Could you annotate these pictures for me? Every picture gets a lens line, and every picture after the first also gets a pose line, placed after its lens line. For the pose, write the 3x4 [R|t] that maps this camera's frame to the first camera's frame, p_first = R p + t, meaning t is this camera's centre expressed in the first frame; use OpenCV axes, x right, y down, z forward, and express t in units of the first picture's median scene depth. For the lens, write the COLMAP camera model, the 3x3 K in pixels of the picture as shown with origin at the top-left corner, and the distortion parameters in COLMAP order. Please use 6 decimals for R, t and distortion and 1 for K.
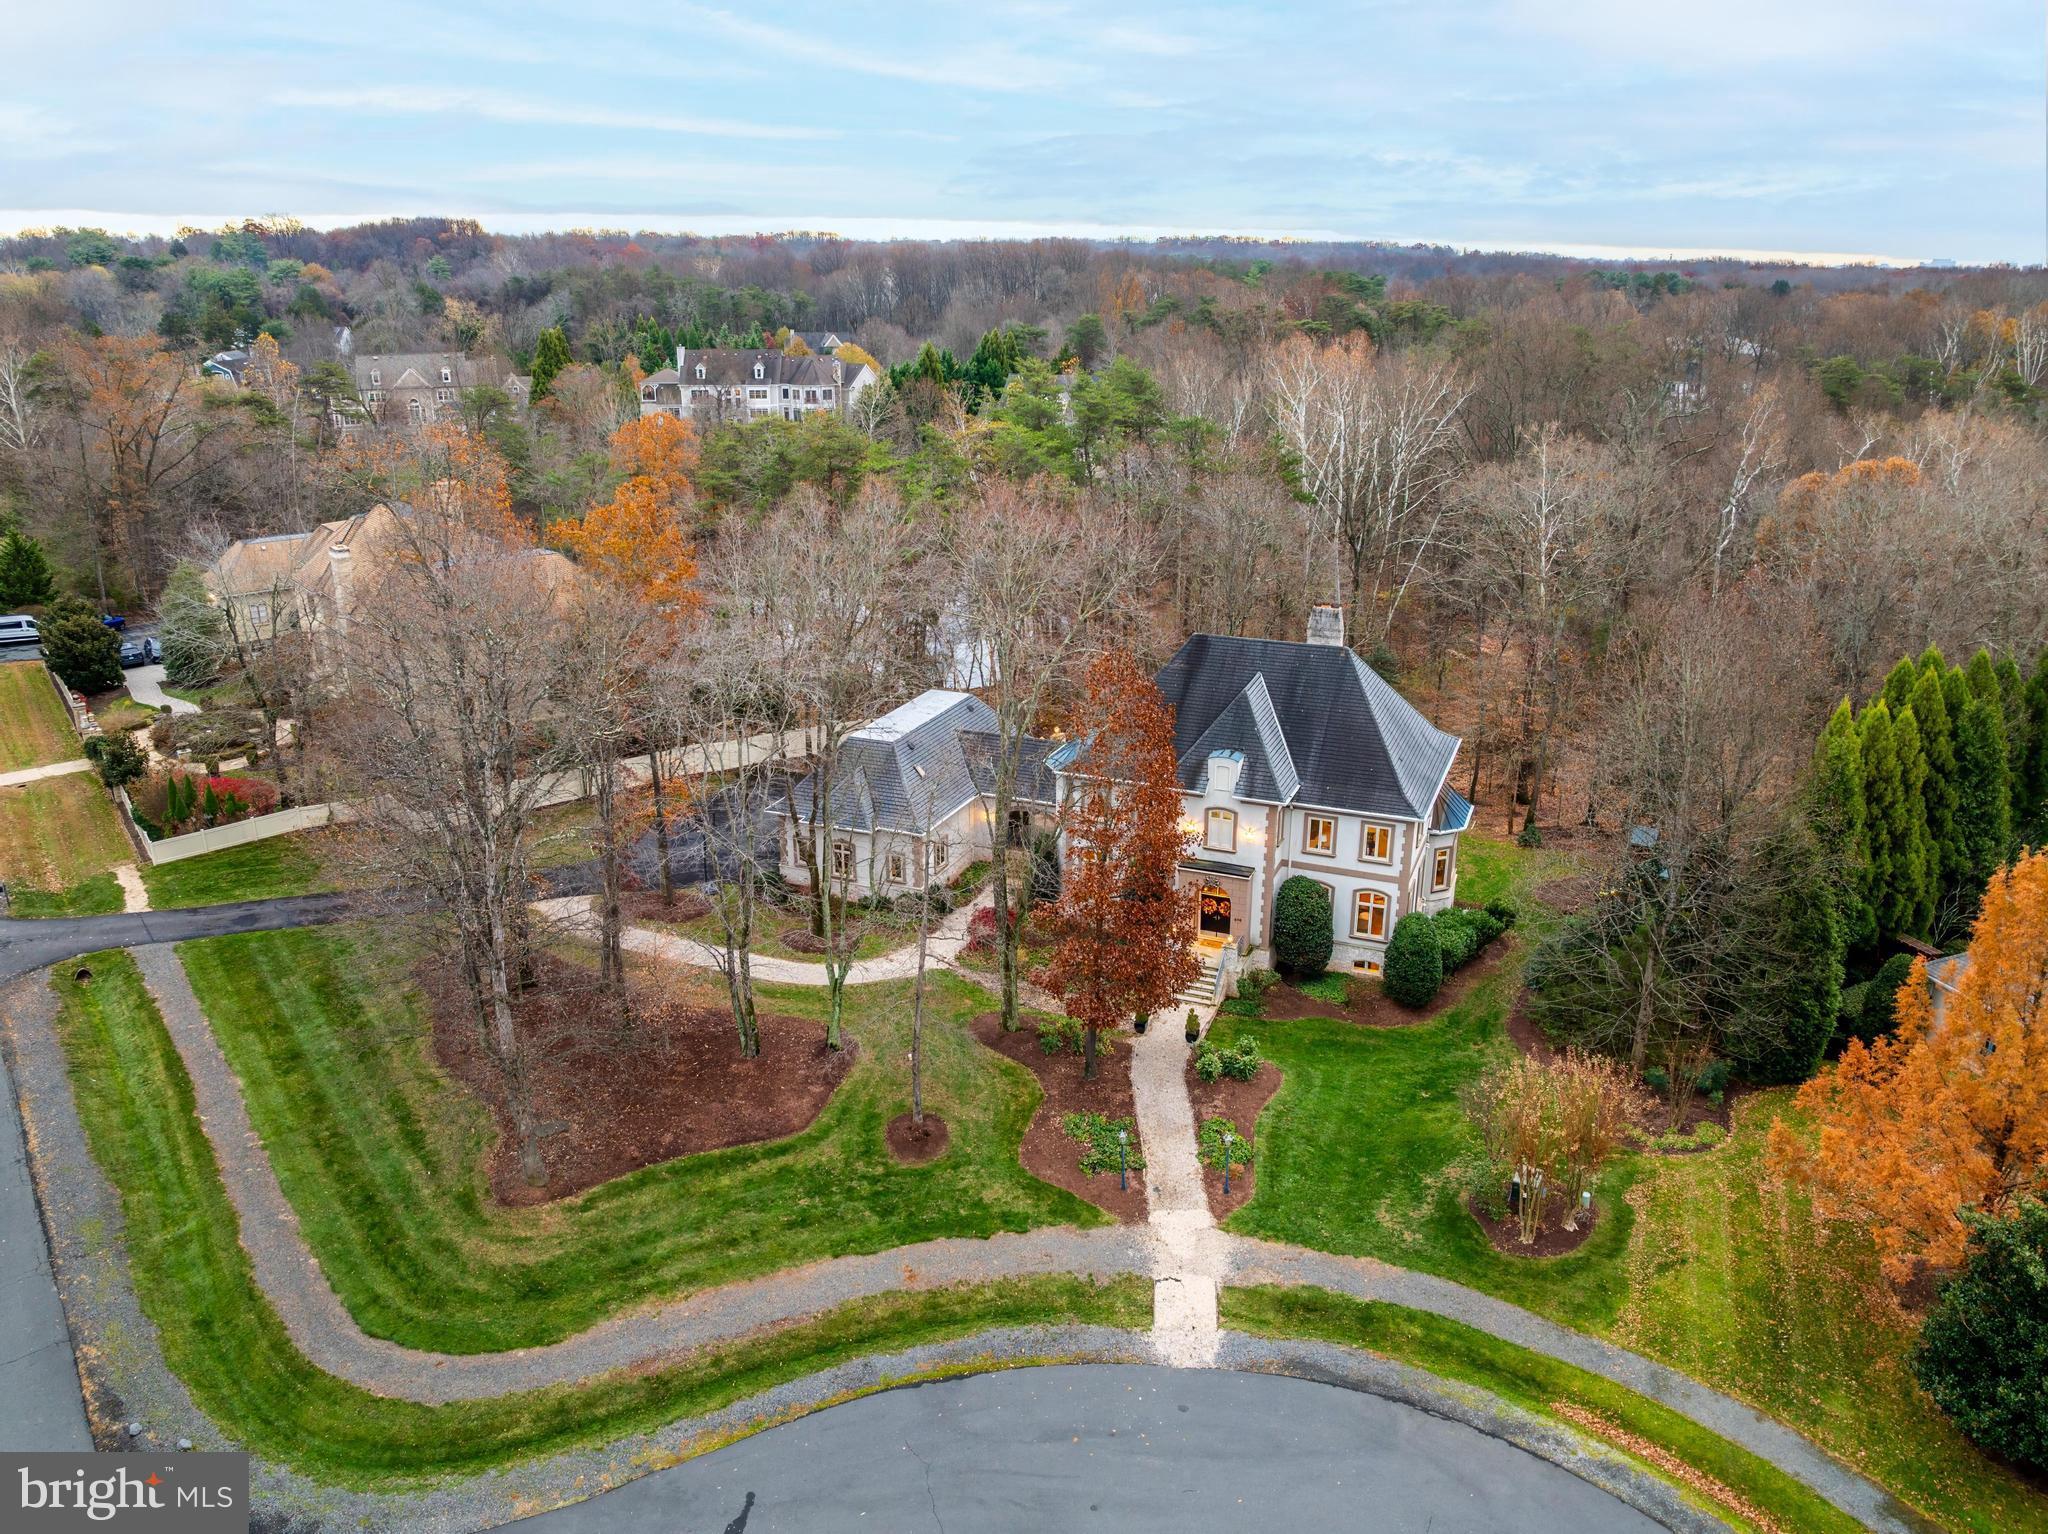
lens RADIAL K [[1450.4, 0, 1021.1], [0, 1450.4, 758.1], [0, 0, 1]] dist [-0.036474, -0.007453]
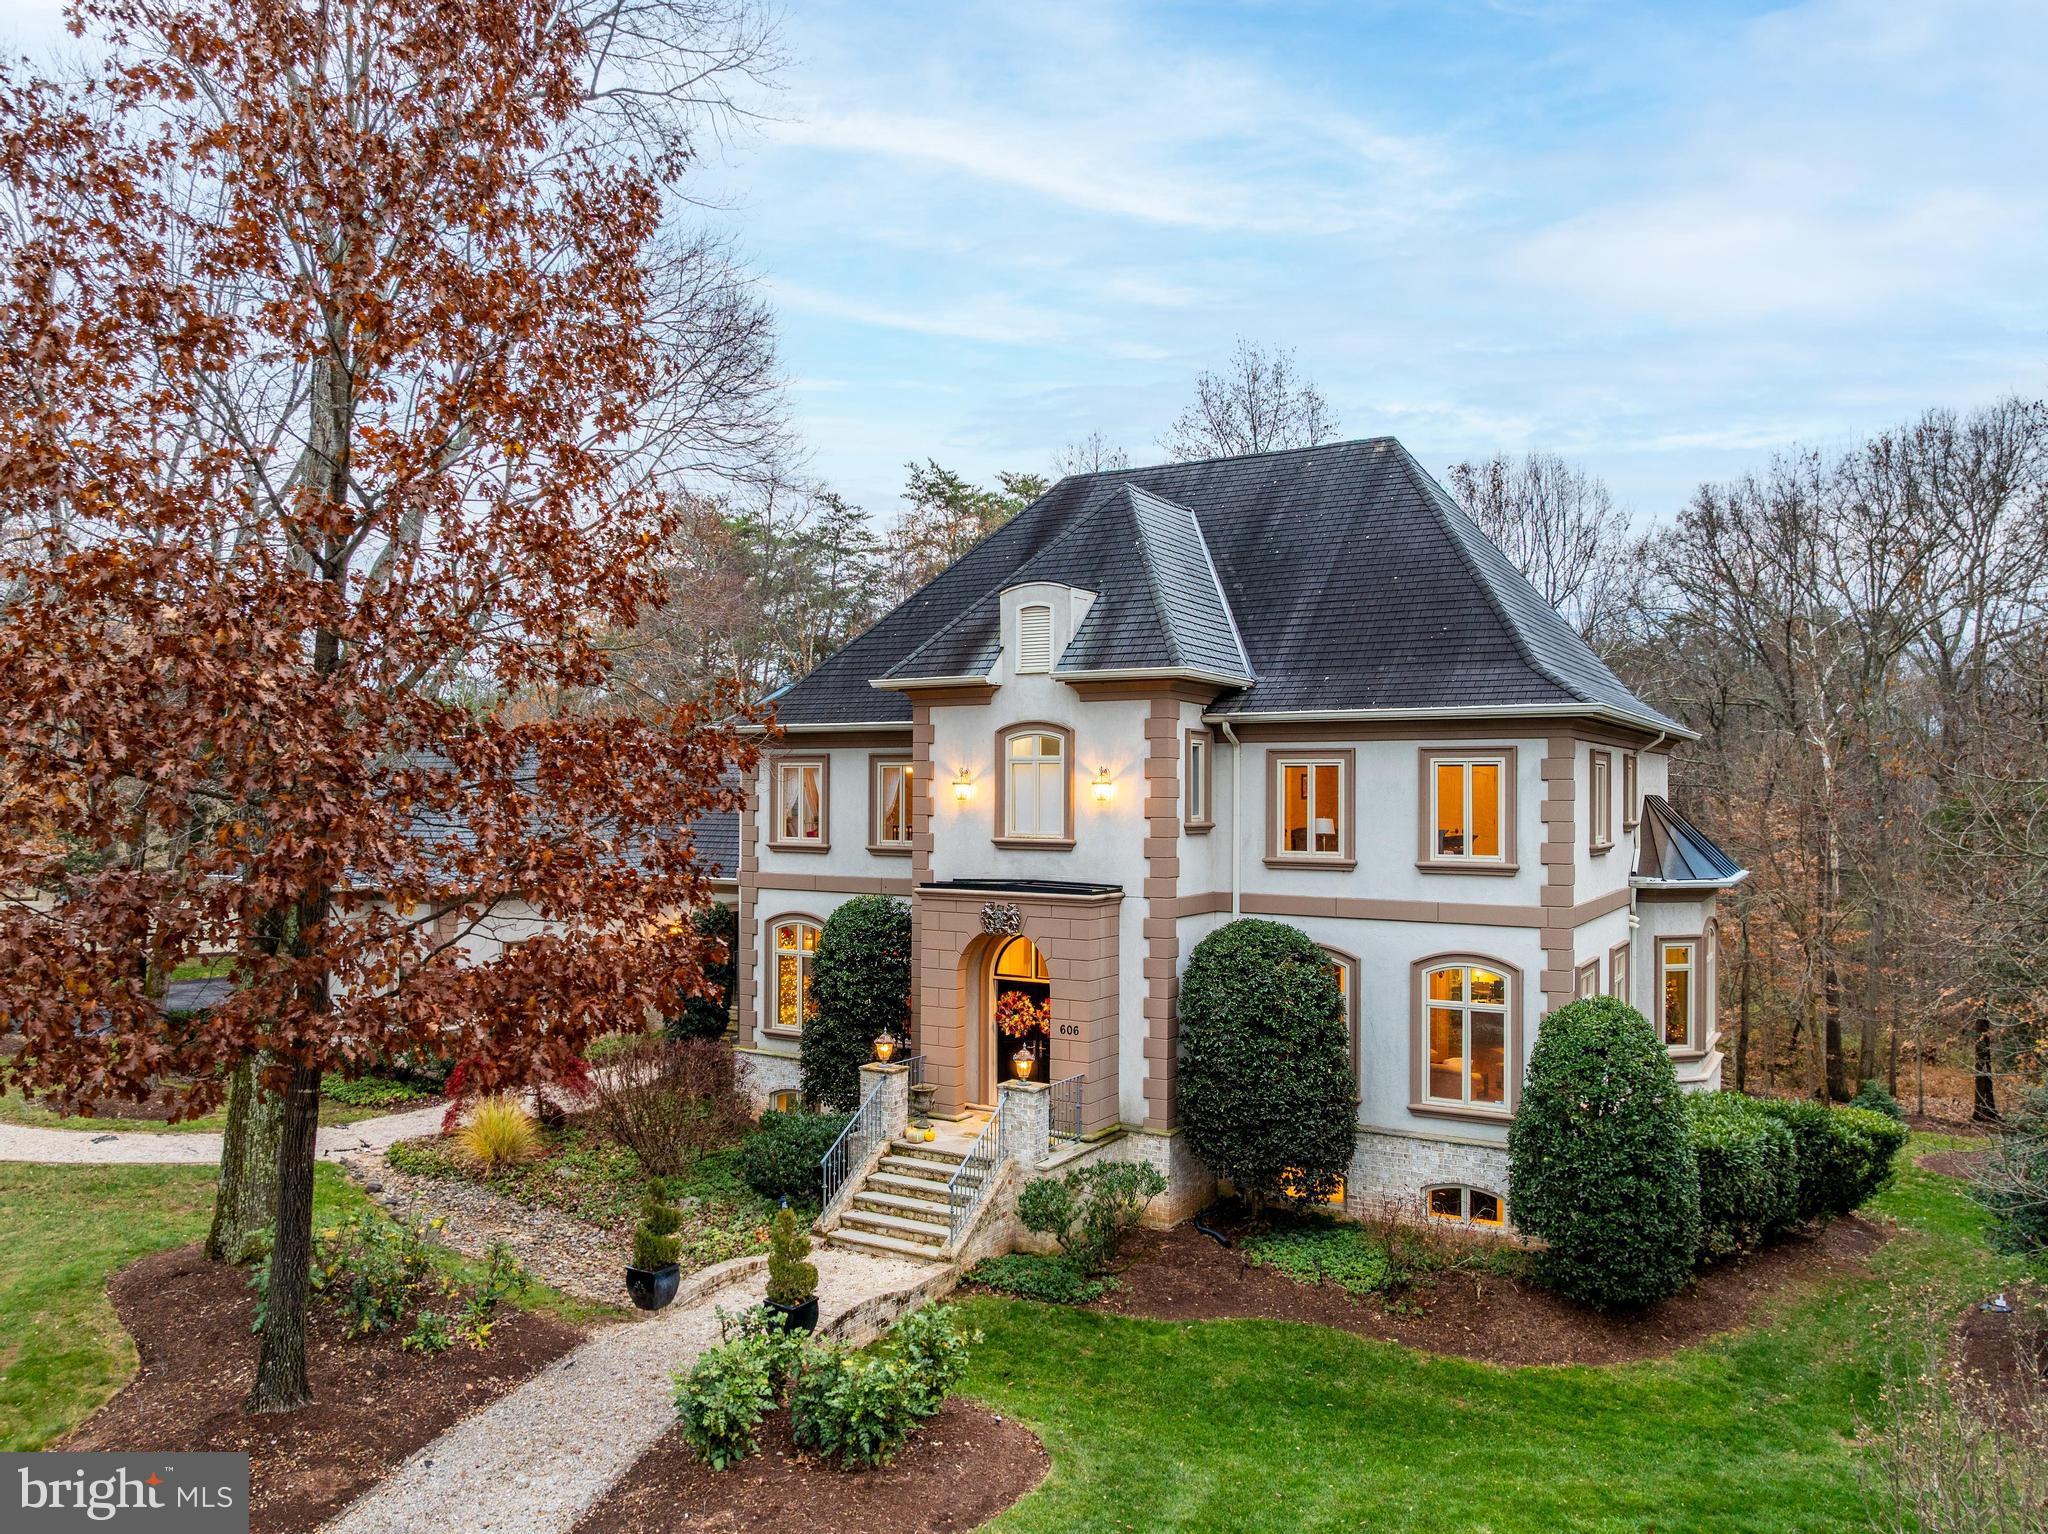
lens RADIAL K [[1450.4, 0, 1025.1], [0, 1450.4, 762.6], [0, 0, 1]] dist [-0.036474, -0.007453]
pose [[0.989655, 0.004885, -0.143386, 0.222225], [-0.052736, 0.941842, -0.331893, 0.196721], [0.133425, 0.336021, 0.932356, 0.768422]]
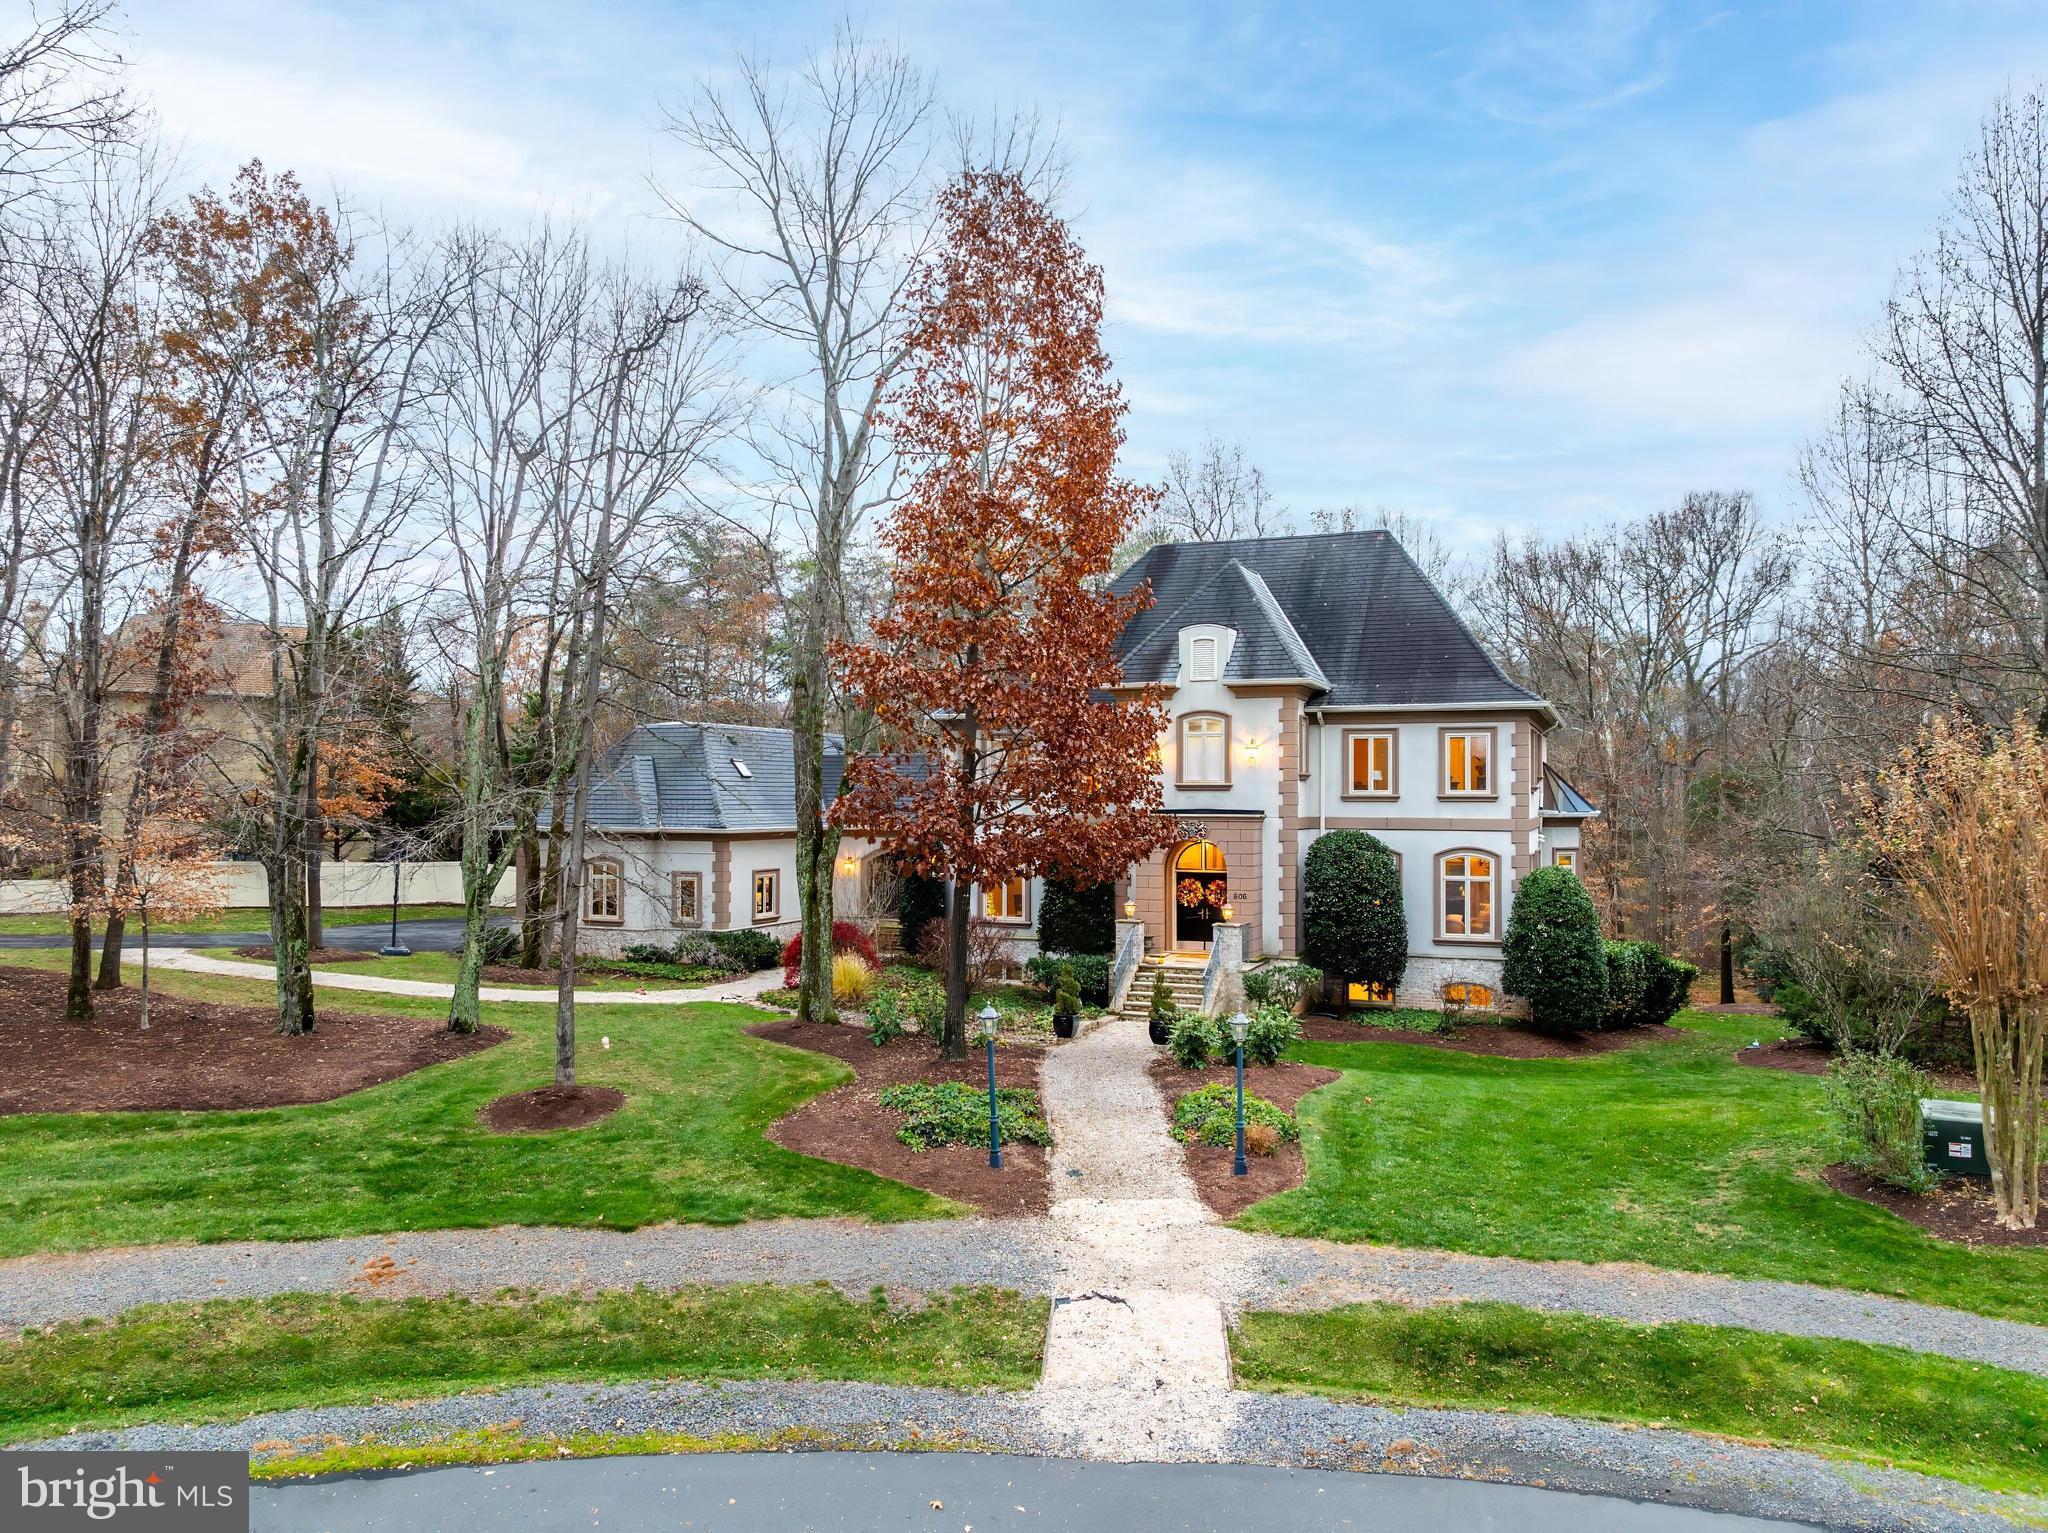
lens RADIAL K [[1450.4, 0, 1021.9], [0, 1450.4, 765.9], [0, 0, 1]] dist [-0.036474, -0.007453]
pose [[0.999948, 0.006660, 0.007715, 0.068531], [-0.003679, 0.941812, -0.336120, 0.302144], [-0.009505, 0.336074, 0.941788, 0.519116]]
